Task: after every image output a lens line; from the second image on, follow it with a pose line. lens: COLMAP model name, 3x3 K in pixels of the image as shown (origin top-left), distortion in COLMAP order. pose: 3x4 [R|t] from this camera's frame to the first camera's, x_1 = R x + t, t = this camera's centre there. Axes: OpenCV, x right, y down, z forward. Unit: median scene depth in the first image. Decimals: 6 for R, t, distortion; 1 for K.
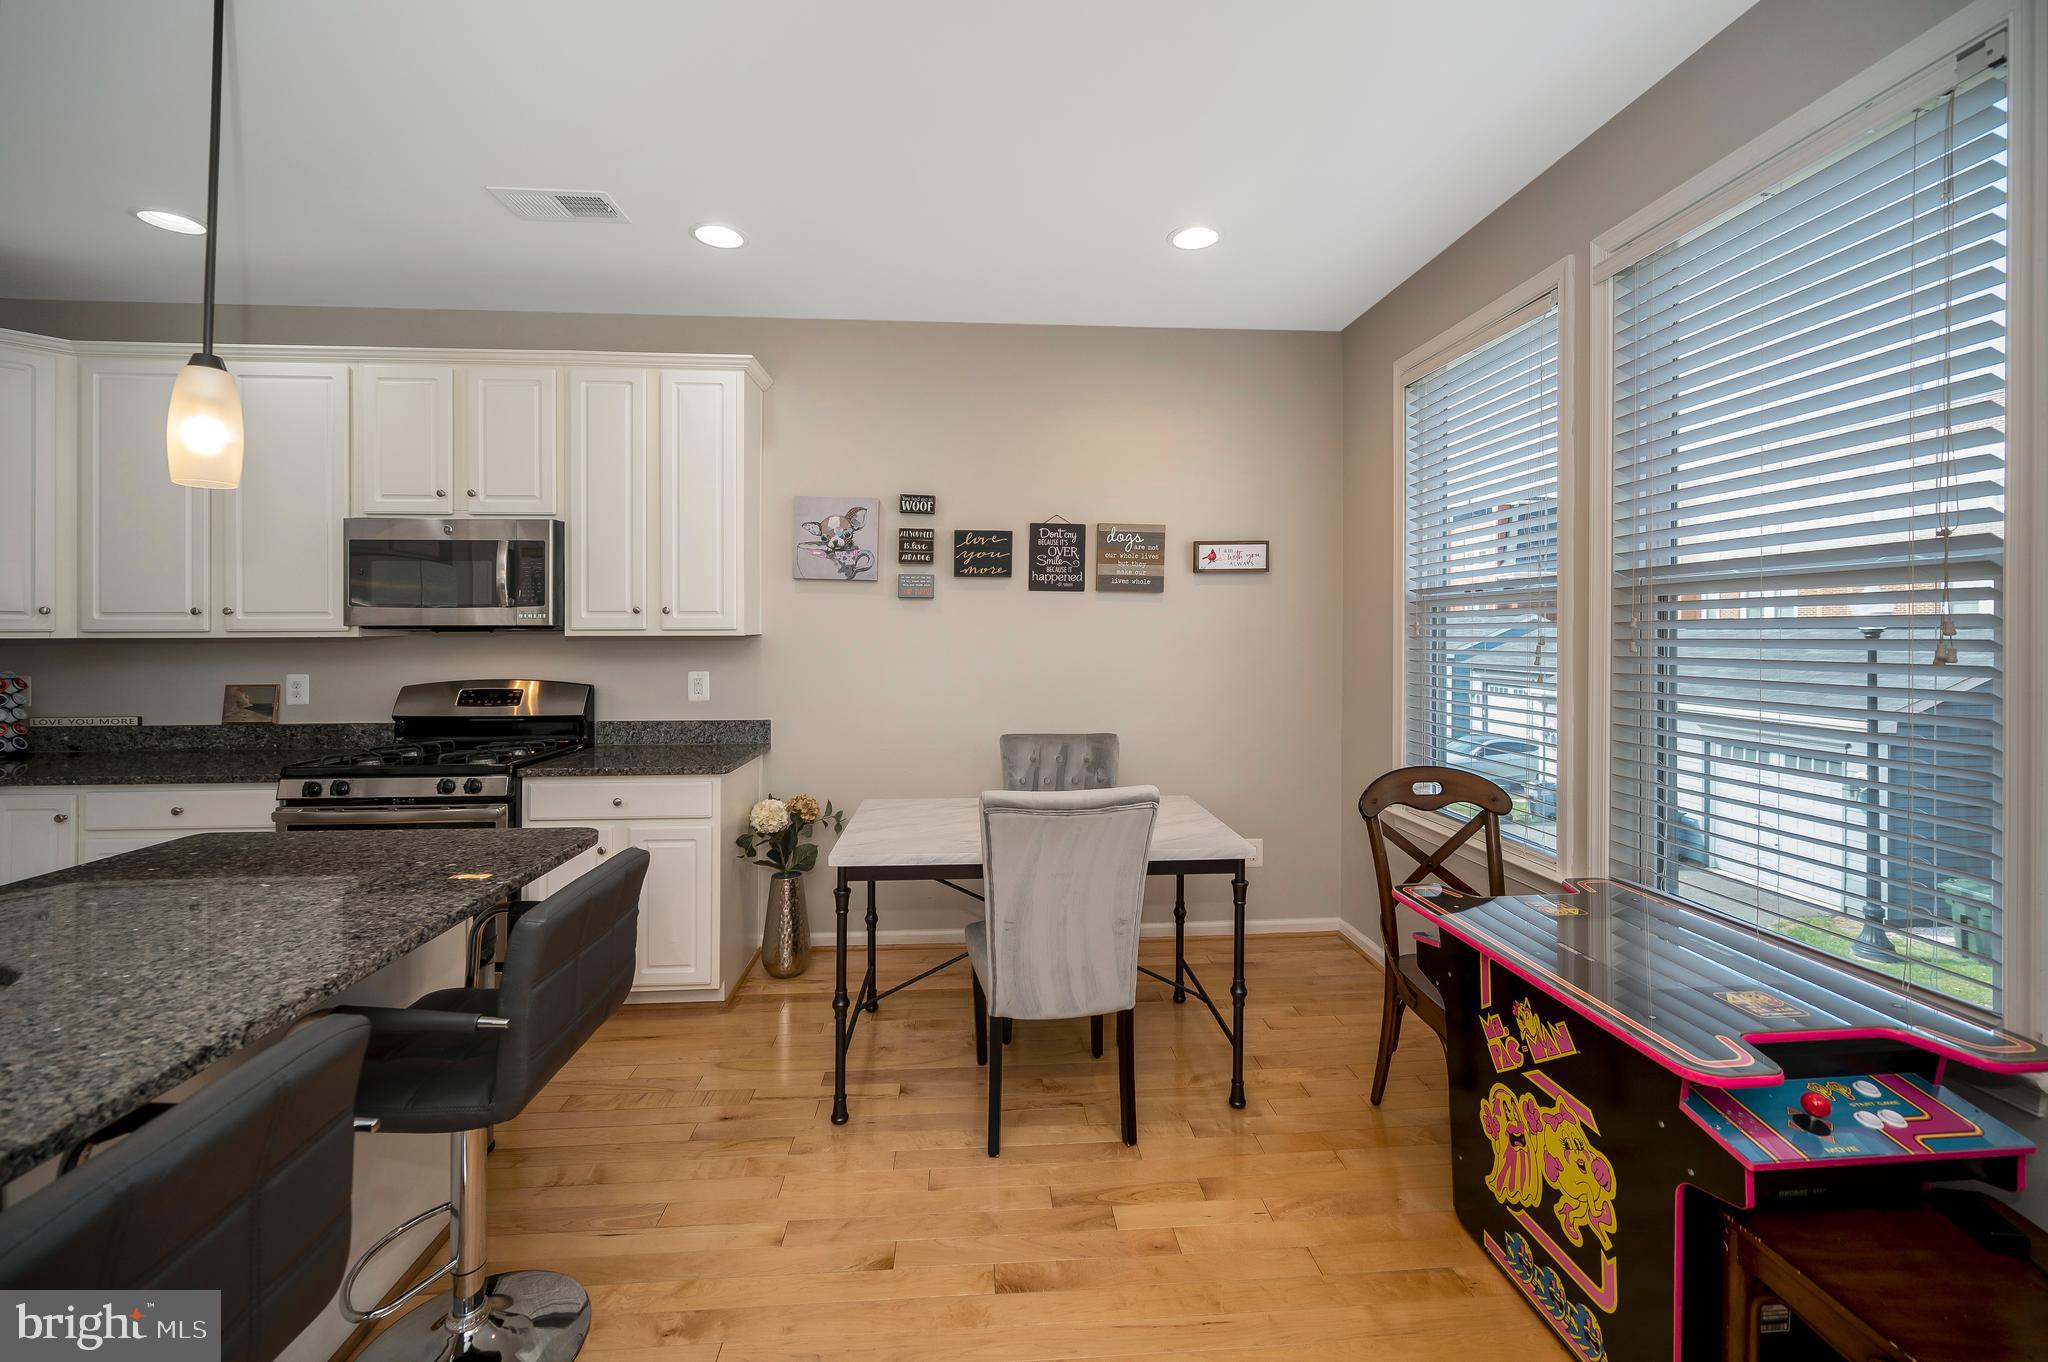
lens RADIAL K [[826.4, 0, 1028.4], [0, 826.4, 630.8], [0, 0, 1]] dist [-0.003593, -0.000372]
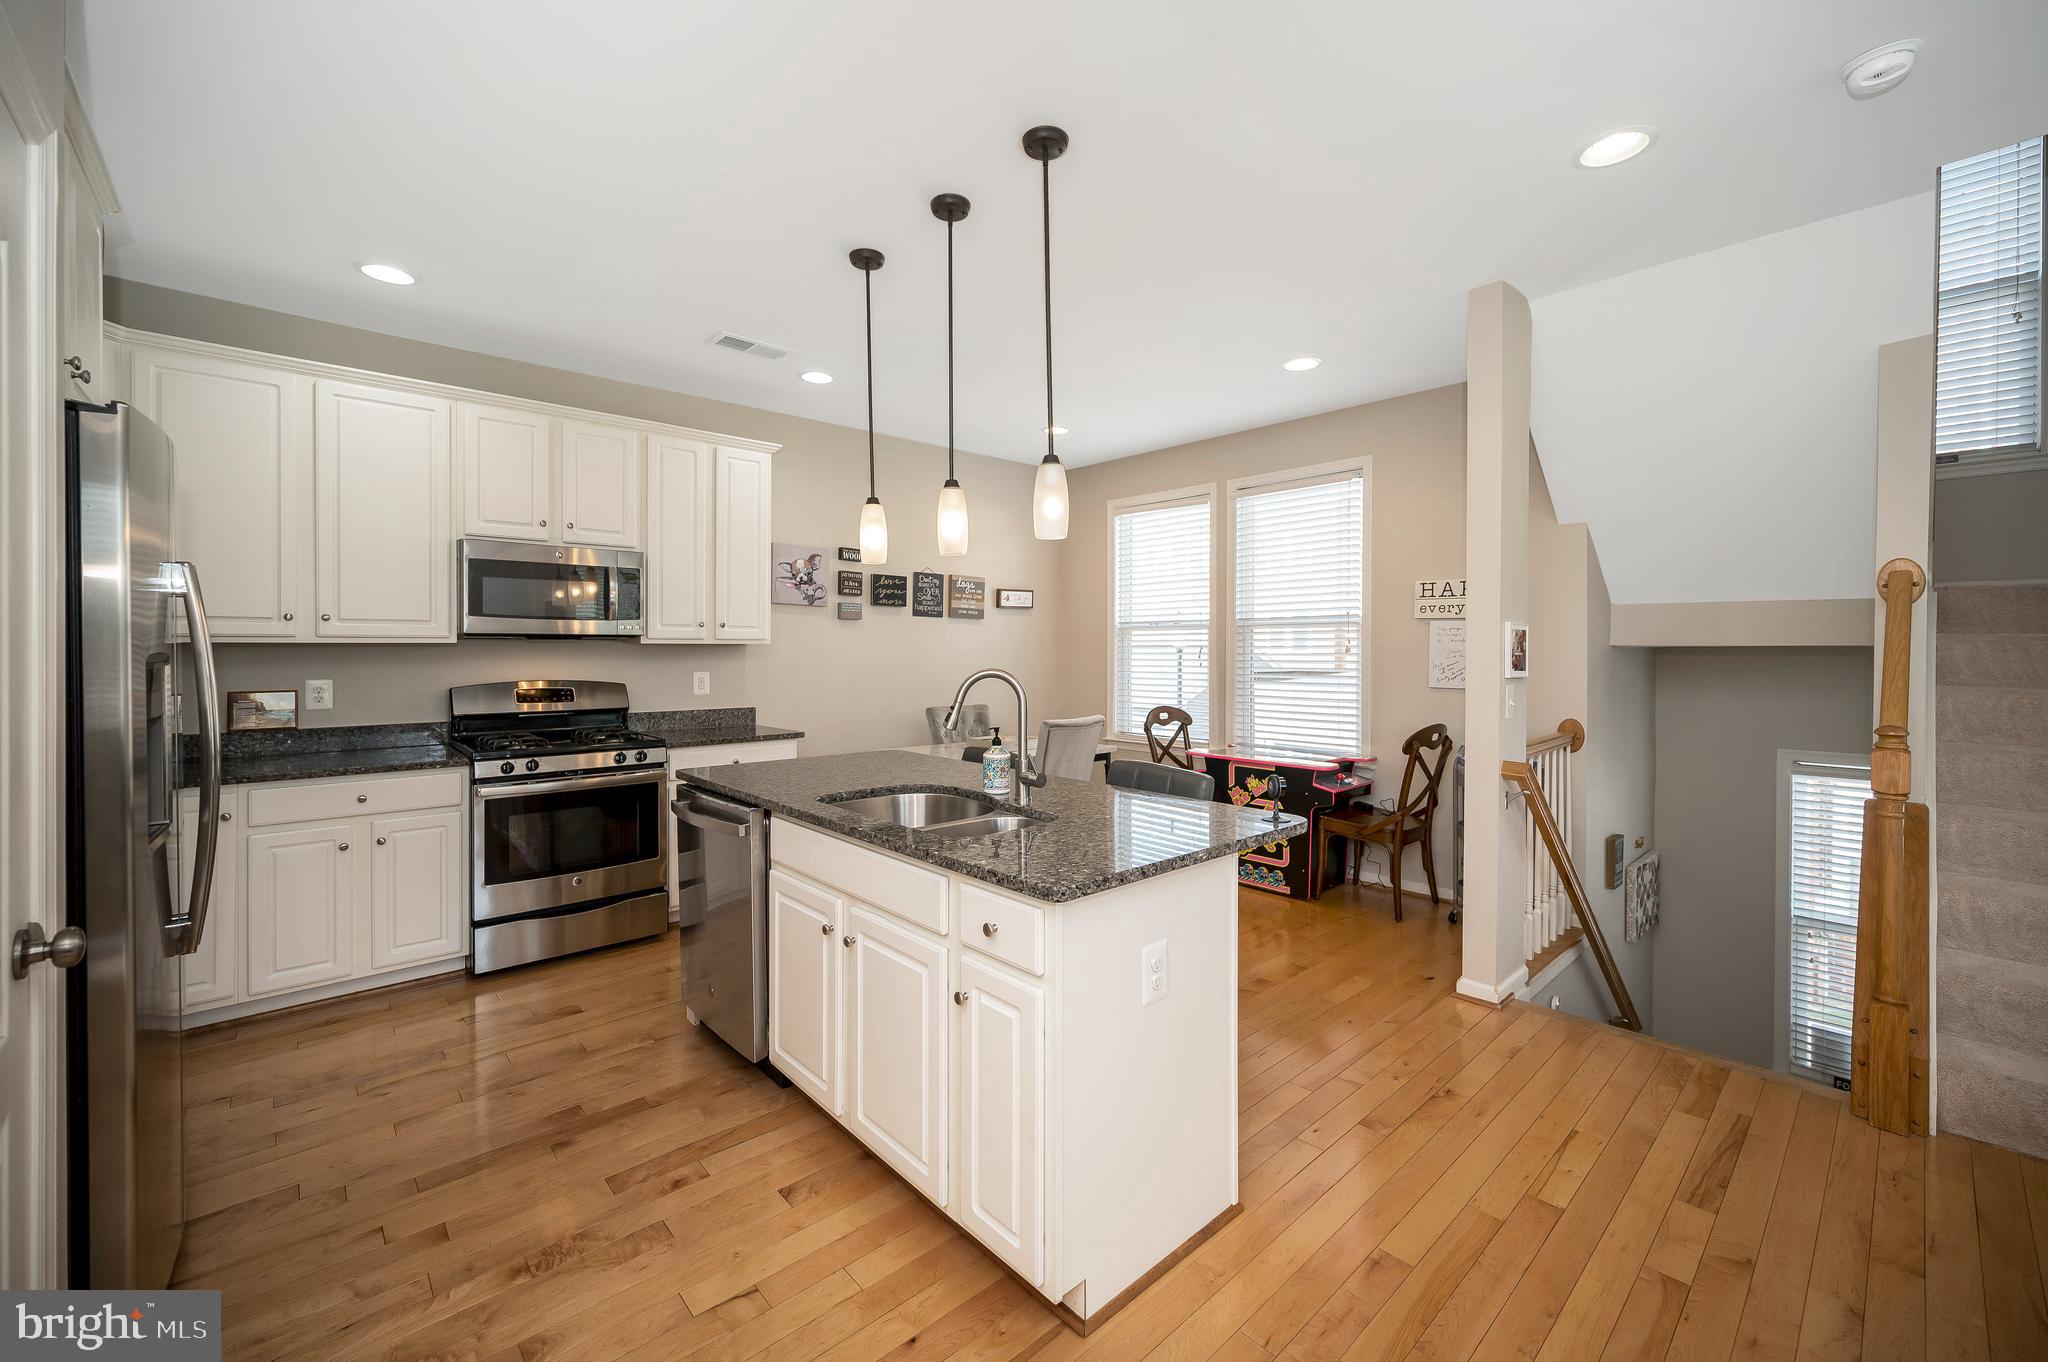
lens RADIAL K [[813.7, 0, 1013.1], [0, 813.7, 656.3], [0, 0, 1]] dist [-0.002977, -0.000376]
pose [[0.793577, -0.003575, 0.608459, -0.831510], [-0.002544, 0.999955, 0.009192, 0.012515], [-0.608464, -0.008842, 0.793532, -0.330963]]
